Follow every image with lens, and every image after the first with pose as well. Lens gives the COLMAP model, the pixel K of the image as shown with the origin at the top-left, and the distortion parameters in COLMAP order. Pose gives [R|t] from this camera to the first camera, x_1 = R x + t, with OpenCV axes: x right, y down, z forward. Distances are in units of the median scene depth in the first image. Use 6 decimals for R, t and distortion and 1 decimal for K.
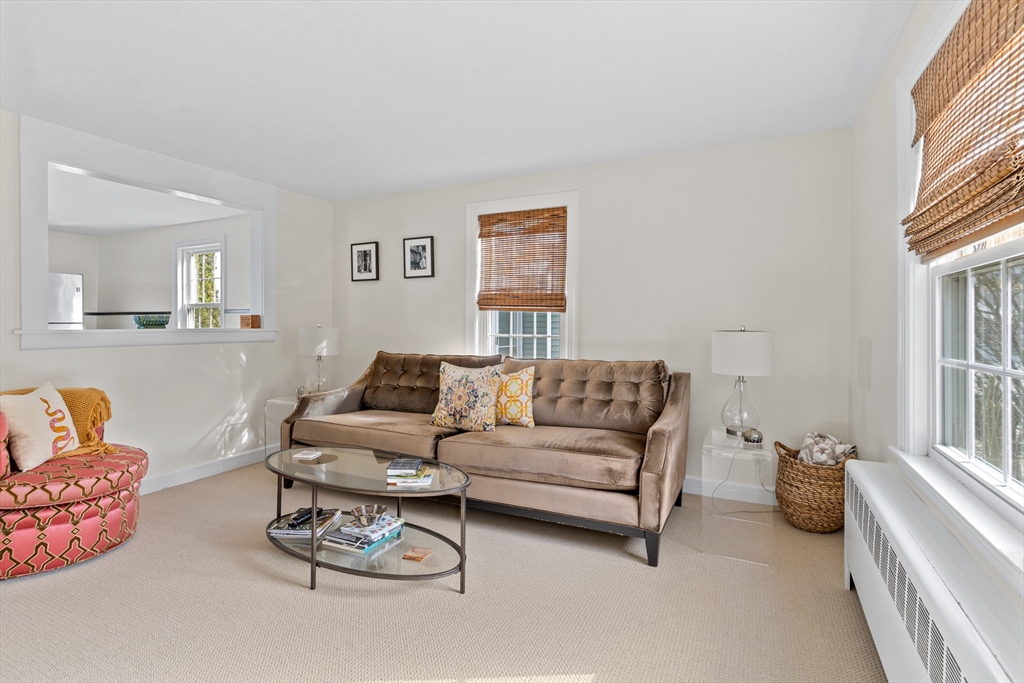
lens RADIAL K [[504.6, 0, 512.0], [0, 504.6, 341.5], [0, 0, 1]] dist [-0.000957, -0.000183]
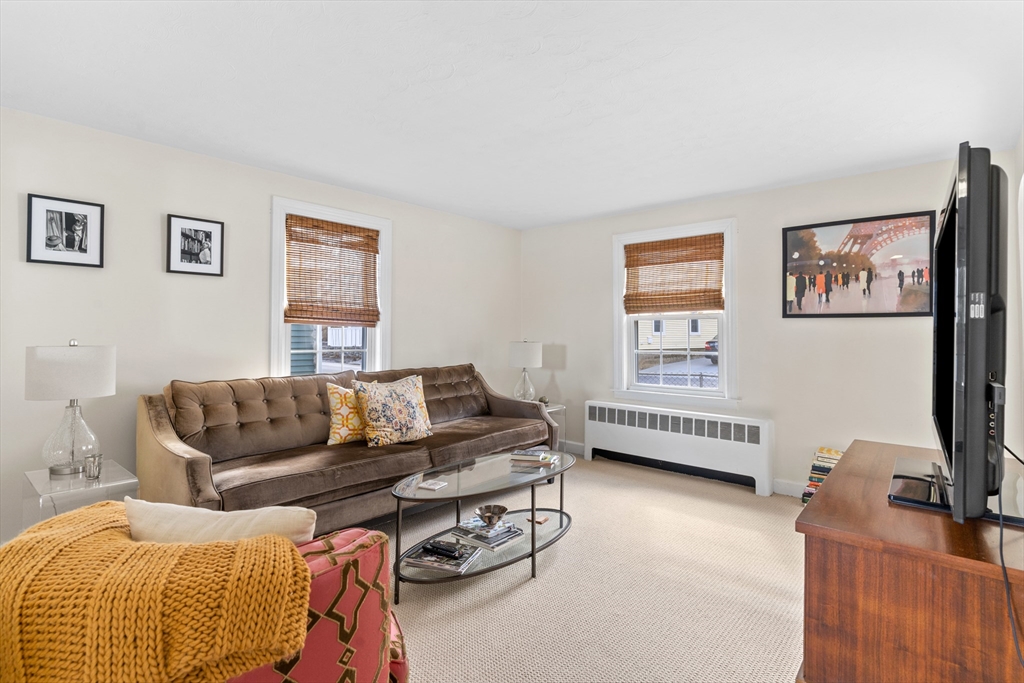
lens RADIAL K [[504.6, 0, 512.0], [0, 504.6, 341.5], [0, 0, 1]] dist [-0.000957, -0.000183]
pose [[0.257807, -0.011289, 0.966131, -0.768936], [0.037616, 0.999291, 0.001639, -0.016213], [-0.965464, 0.035919, 0.258049, 0.391642]]
